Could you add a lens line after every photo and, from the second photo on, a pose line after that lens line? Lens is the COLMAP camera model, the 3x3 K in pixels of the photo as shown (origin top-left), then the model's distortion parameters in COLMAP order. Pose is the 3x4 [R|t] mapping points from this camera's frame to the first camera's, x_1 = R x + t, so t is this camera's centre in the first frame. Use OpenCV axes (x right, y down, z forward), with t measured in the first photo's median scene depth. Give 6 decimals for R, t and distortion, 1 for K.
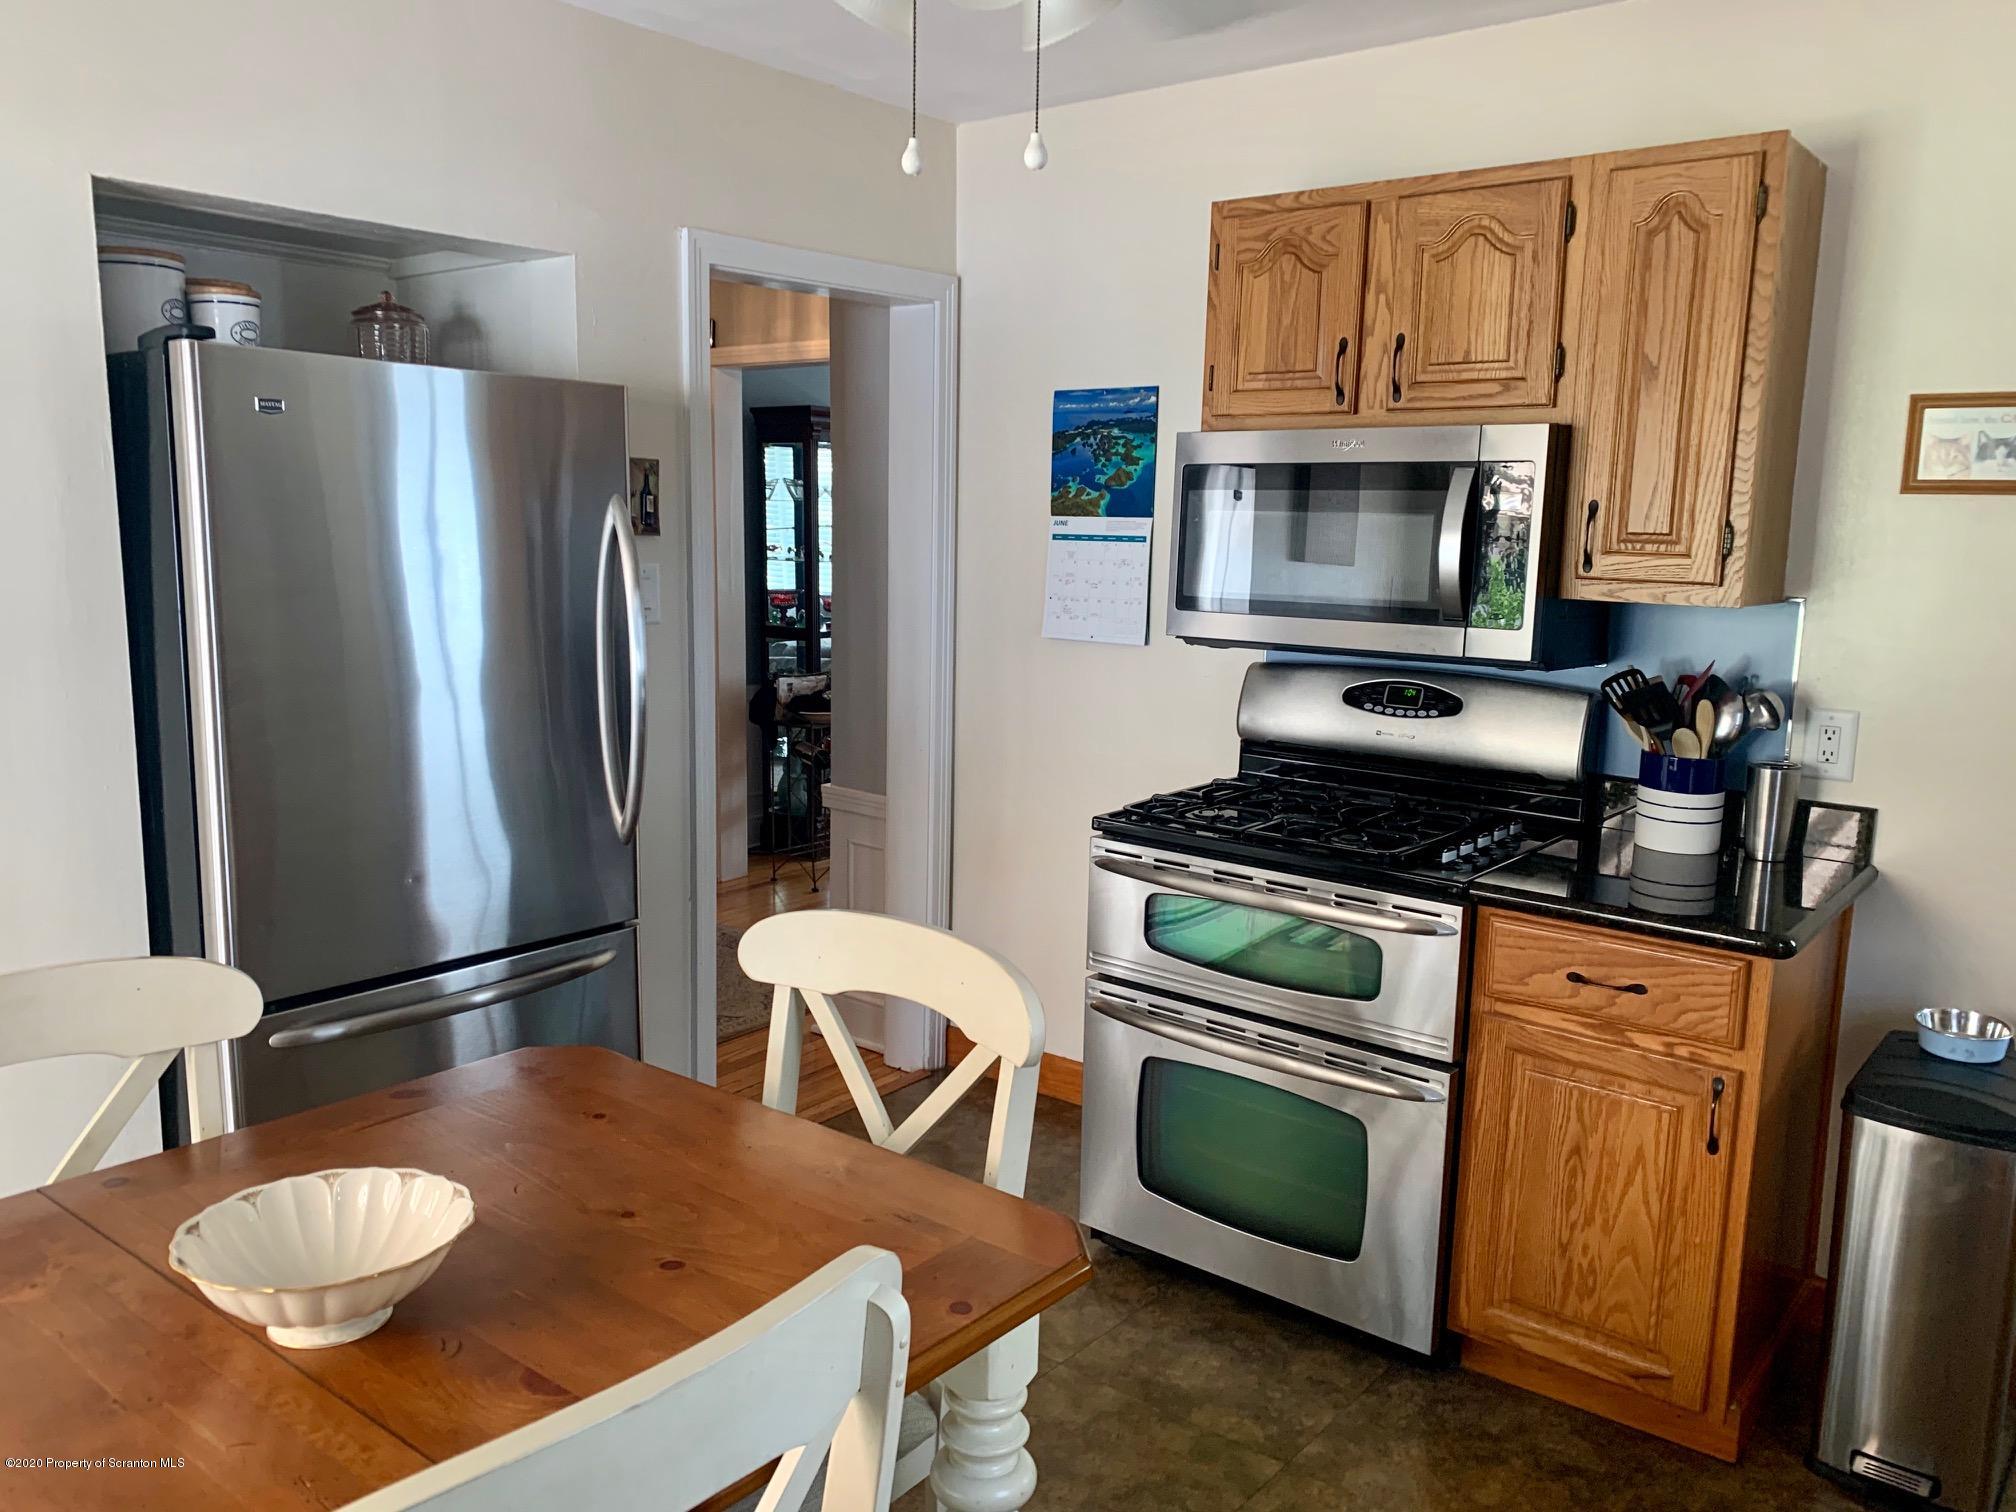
lens RADIAL K [[1547.6, 0, 995.9], [0, 1547.6, 765.5], [0, 0, 1]] dist [0.050820, -0.076791]
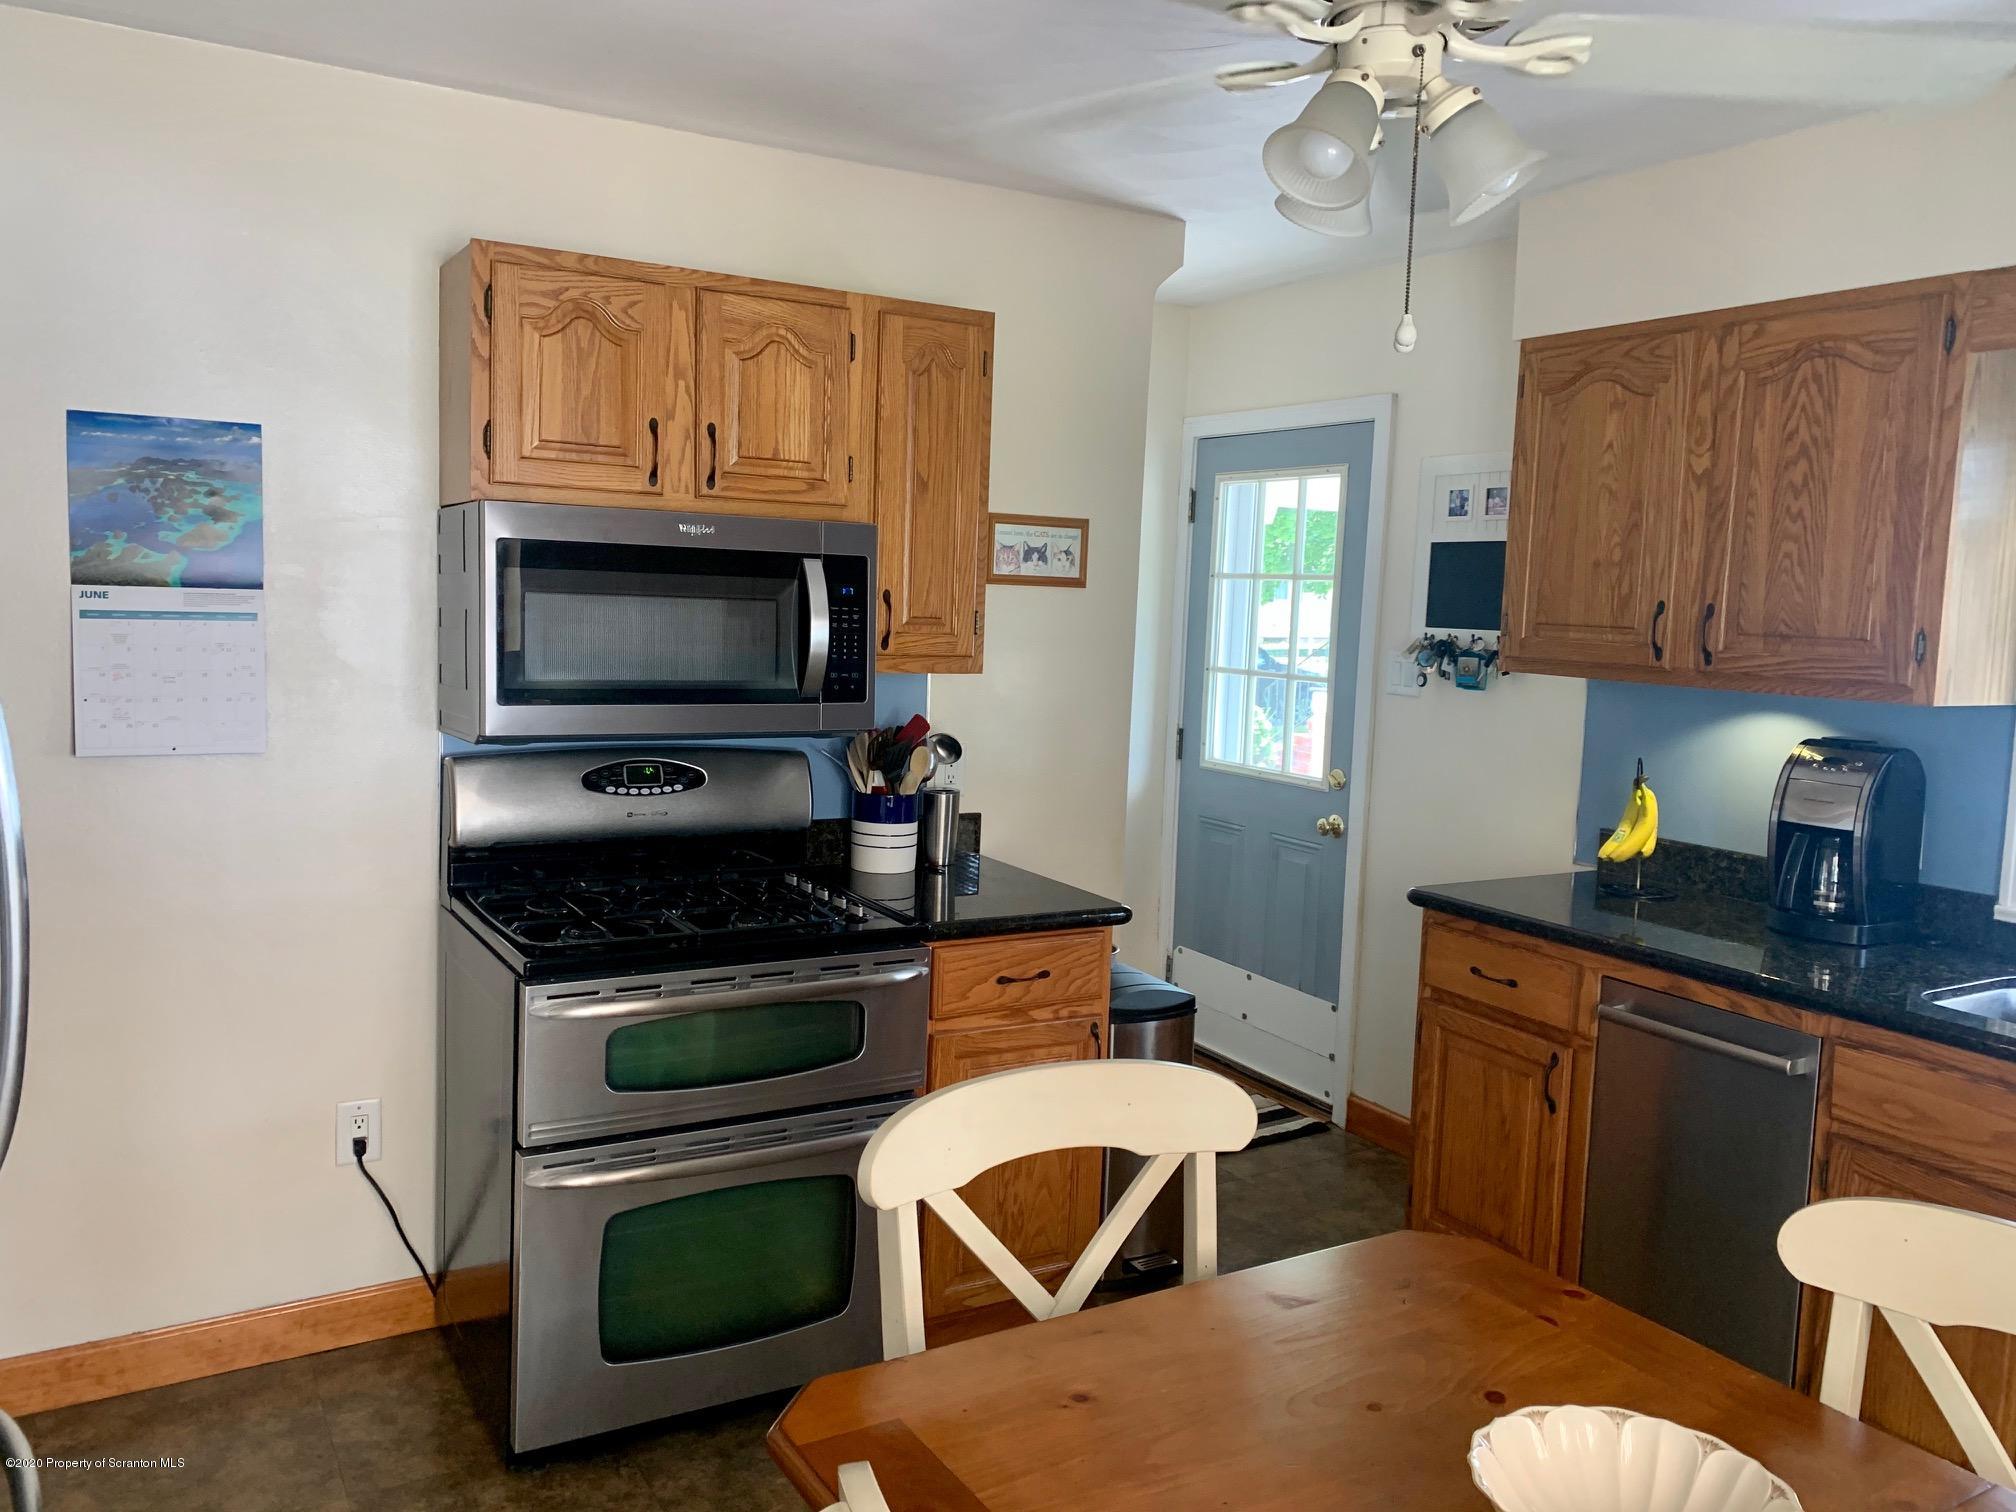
lens RADIAL K [[1547.6, 0, 989.8], [0, 1547.6, 764.4], [0, 0, 1]] dist [0.050820, -0.076791]
pose [[0.341794, -0.114394, 0.932787, -0.670716], [0.122286, 0.989539, 0.076545, -0.113931], [-0.931785, 0.087904, 0.352207, 0.501279]]
